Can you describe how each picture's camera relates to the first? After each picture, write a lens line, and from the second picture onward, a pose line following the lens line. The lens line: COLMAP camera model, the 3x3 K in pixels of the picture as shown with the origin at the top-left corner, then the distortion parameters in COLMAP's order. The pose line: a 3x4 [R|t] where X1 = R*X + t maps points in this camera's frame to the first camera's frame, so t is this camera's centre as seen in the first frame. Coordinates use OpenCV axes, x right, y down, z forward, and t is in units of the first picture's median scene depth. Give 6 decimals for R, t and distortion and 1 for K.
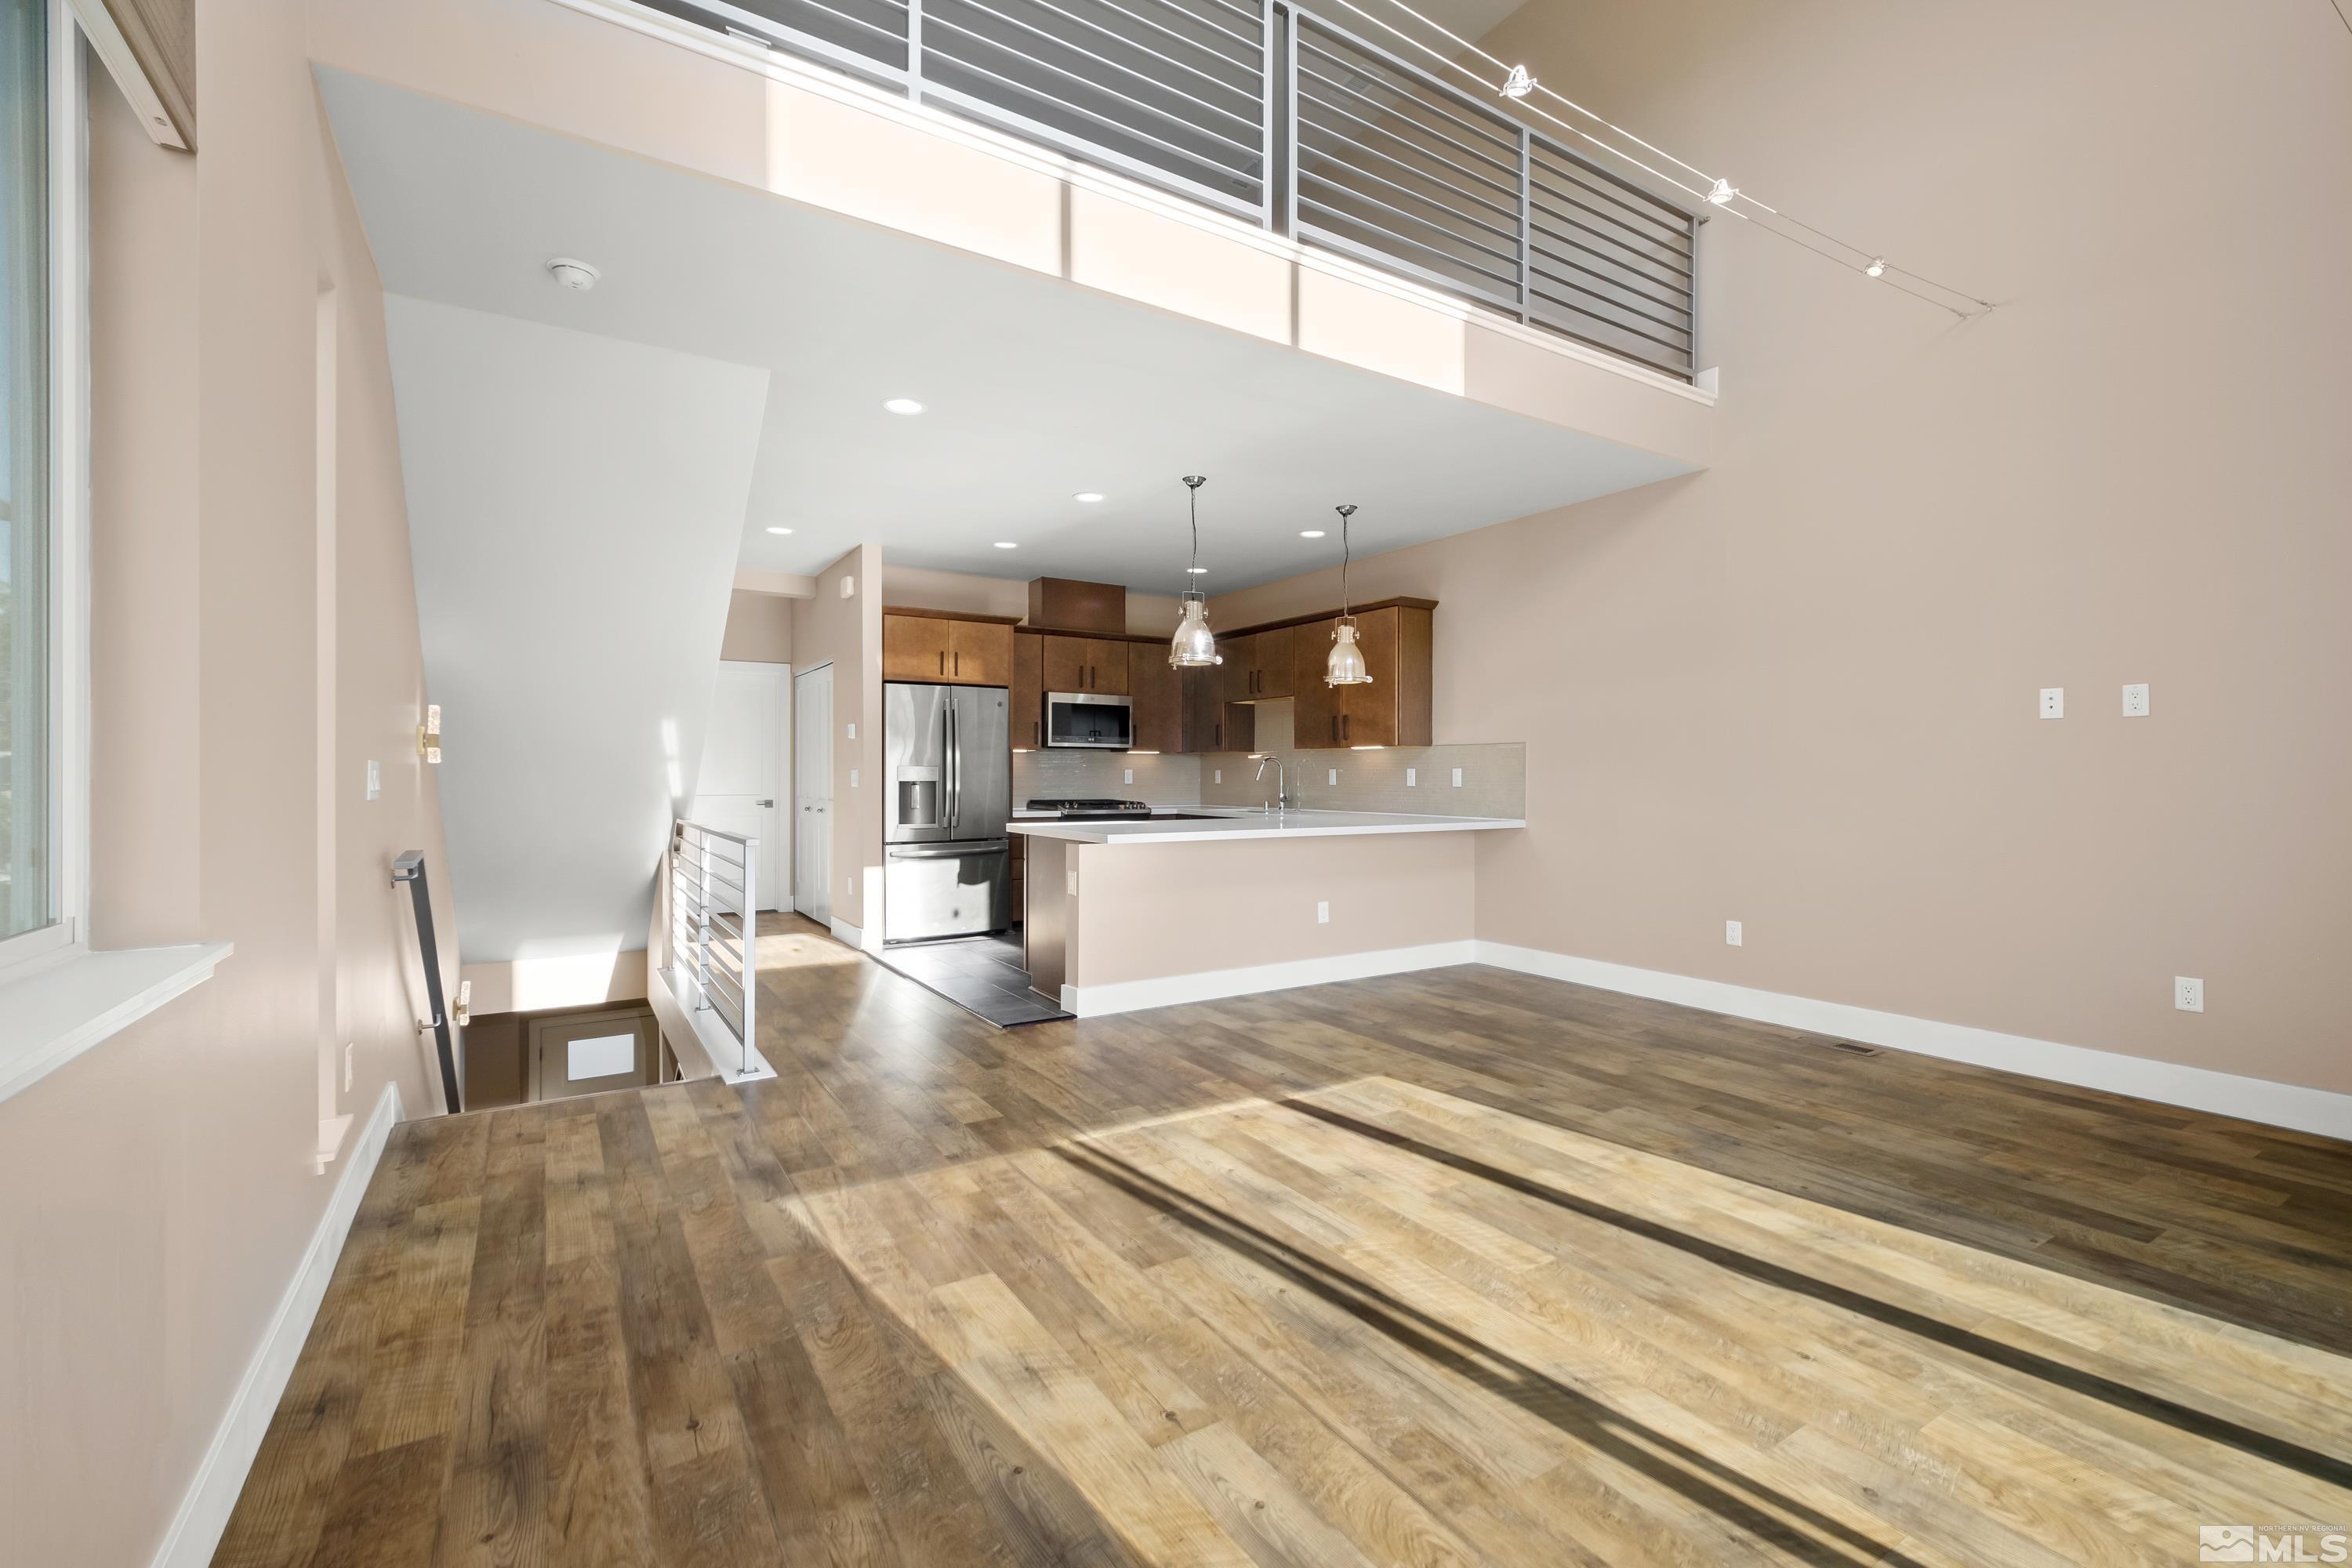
lens RADIAL K [[1006.1, 0, 1176.0], [0, 1006.1, 784.0], [0, 0, 1]] dist [-0.001774, -0.000656]
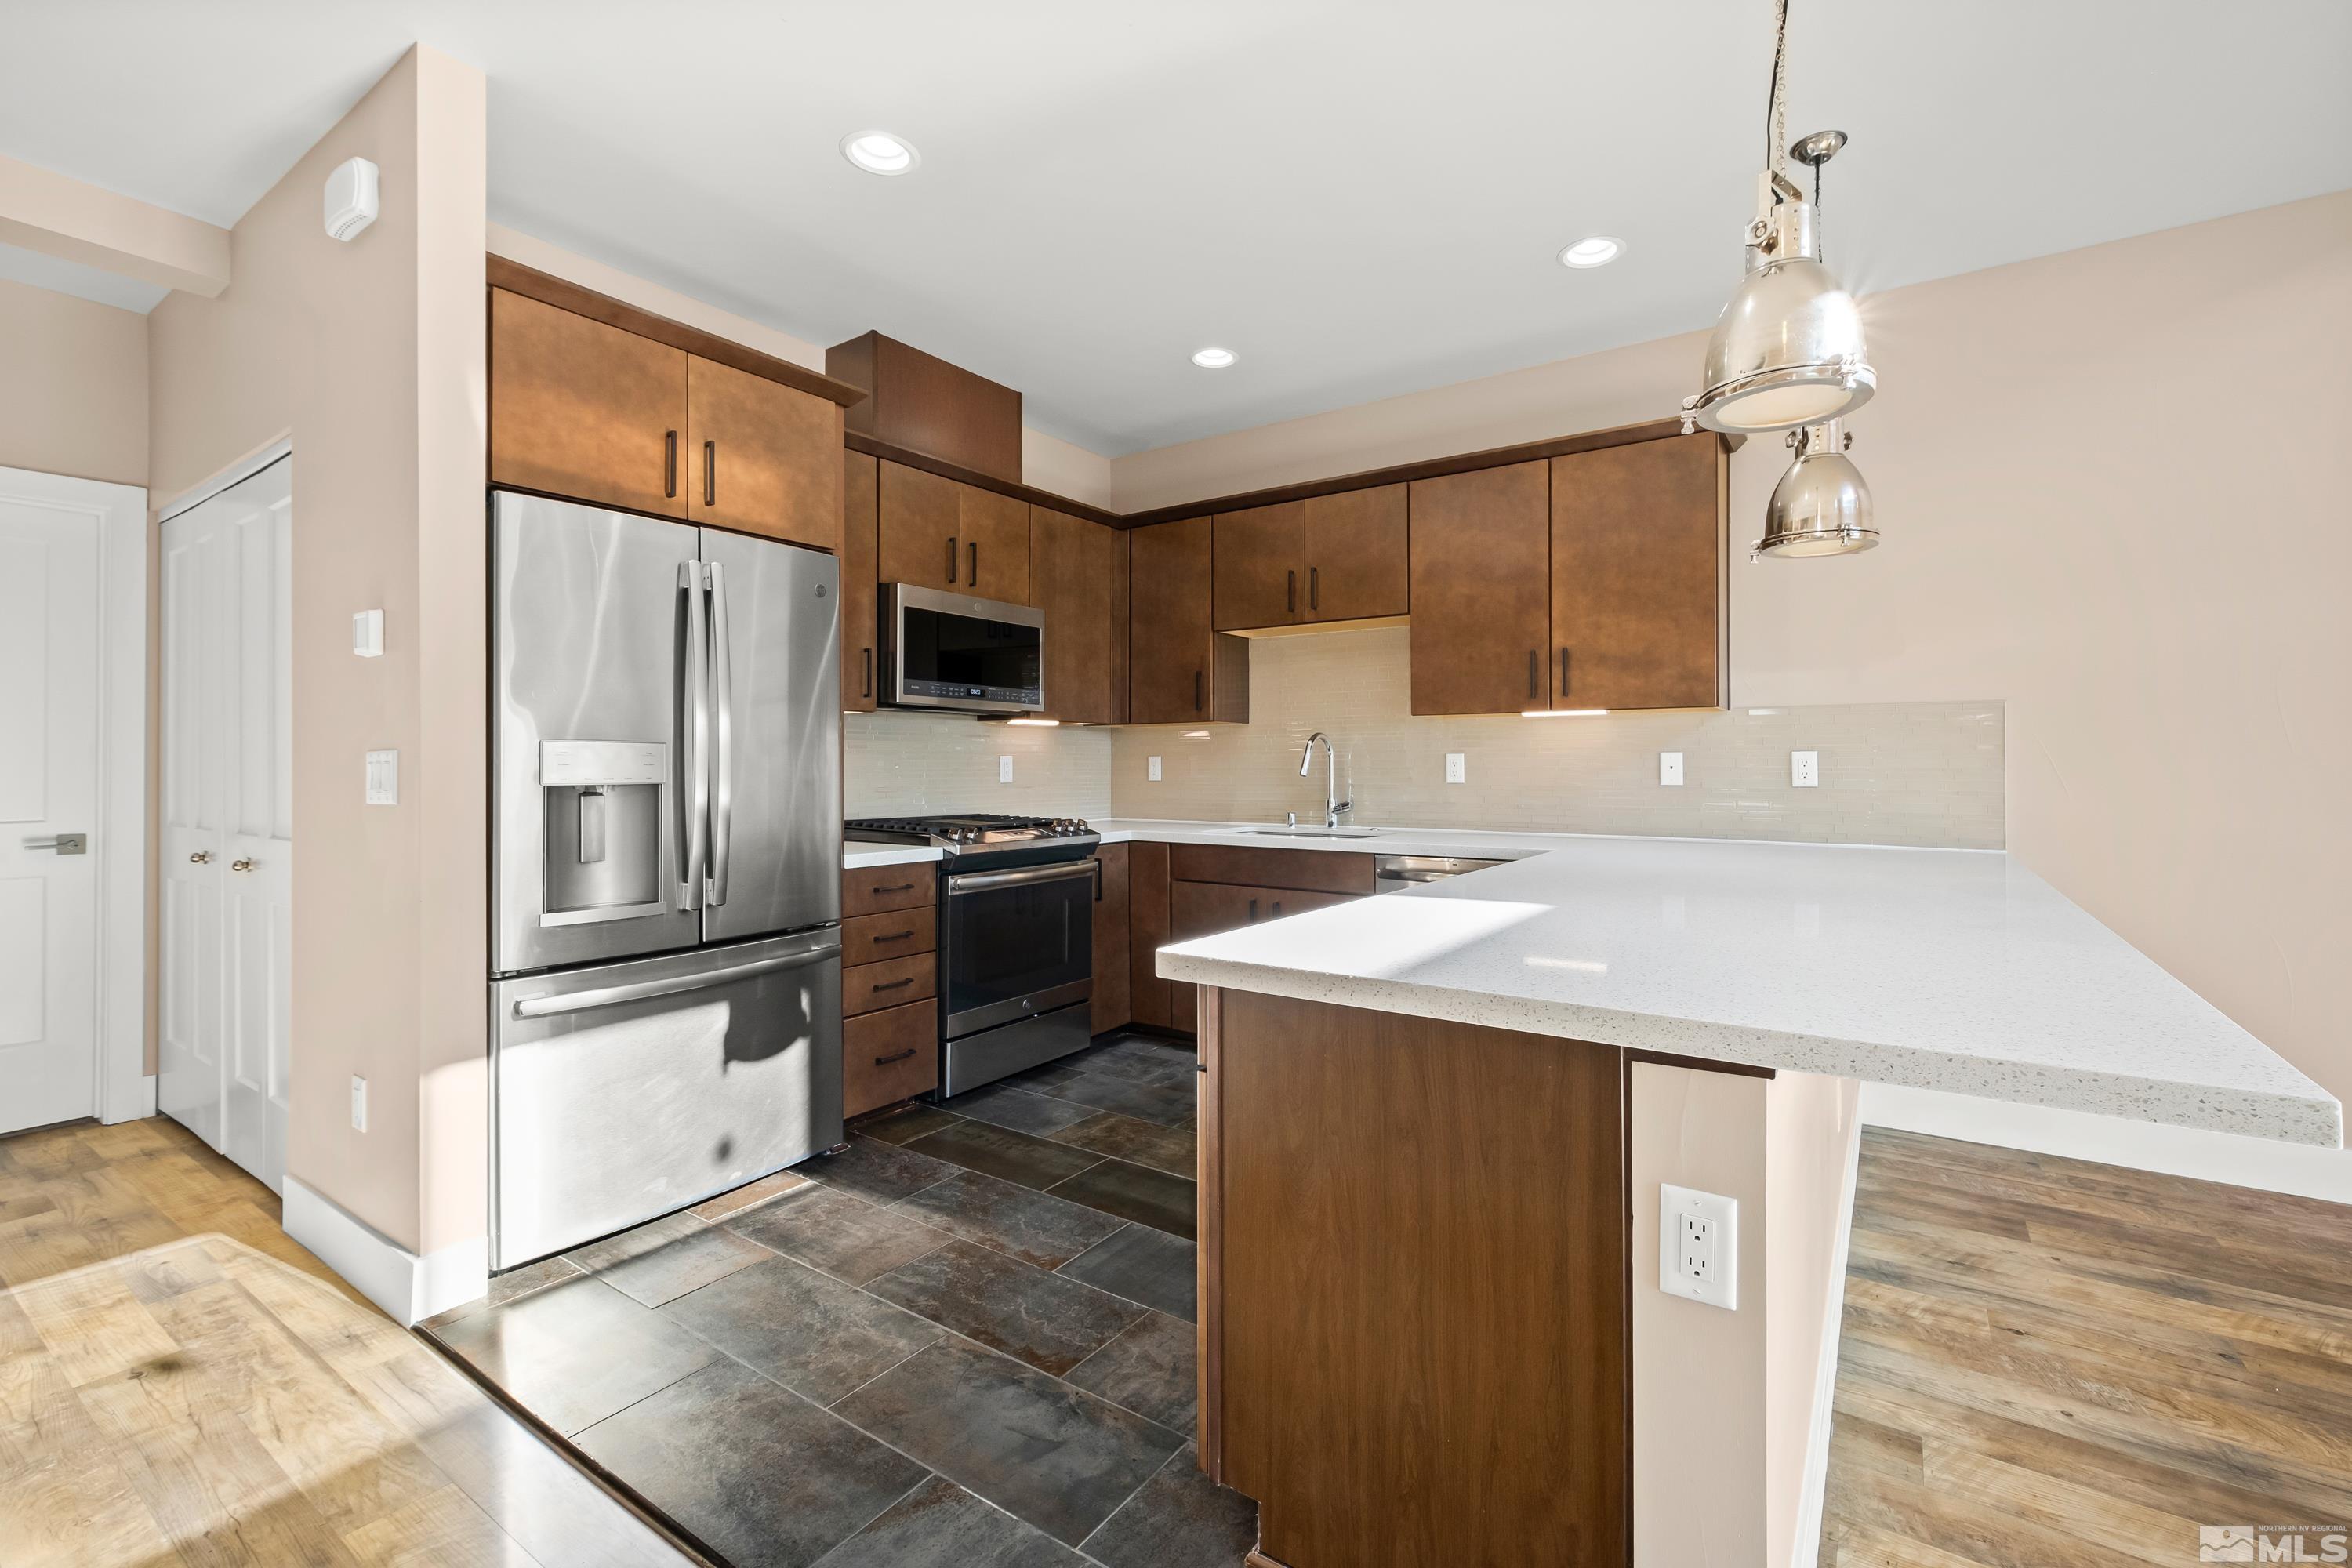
lens RADIAL K [[1014.2, 0, 1185.4], [0, 1014.2, 761.1], [0, 0, 1]] dist [-0.000123, 0.000091]
pose [[0.918283, -0.001027, 0.395923, -0.205649], [0.006137, 0.999913, -0.011639, -0.005588], [-0.395876, 0.013118, 0.918210, 0.583122]]
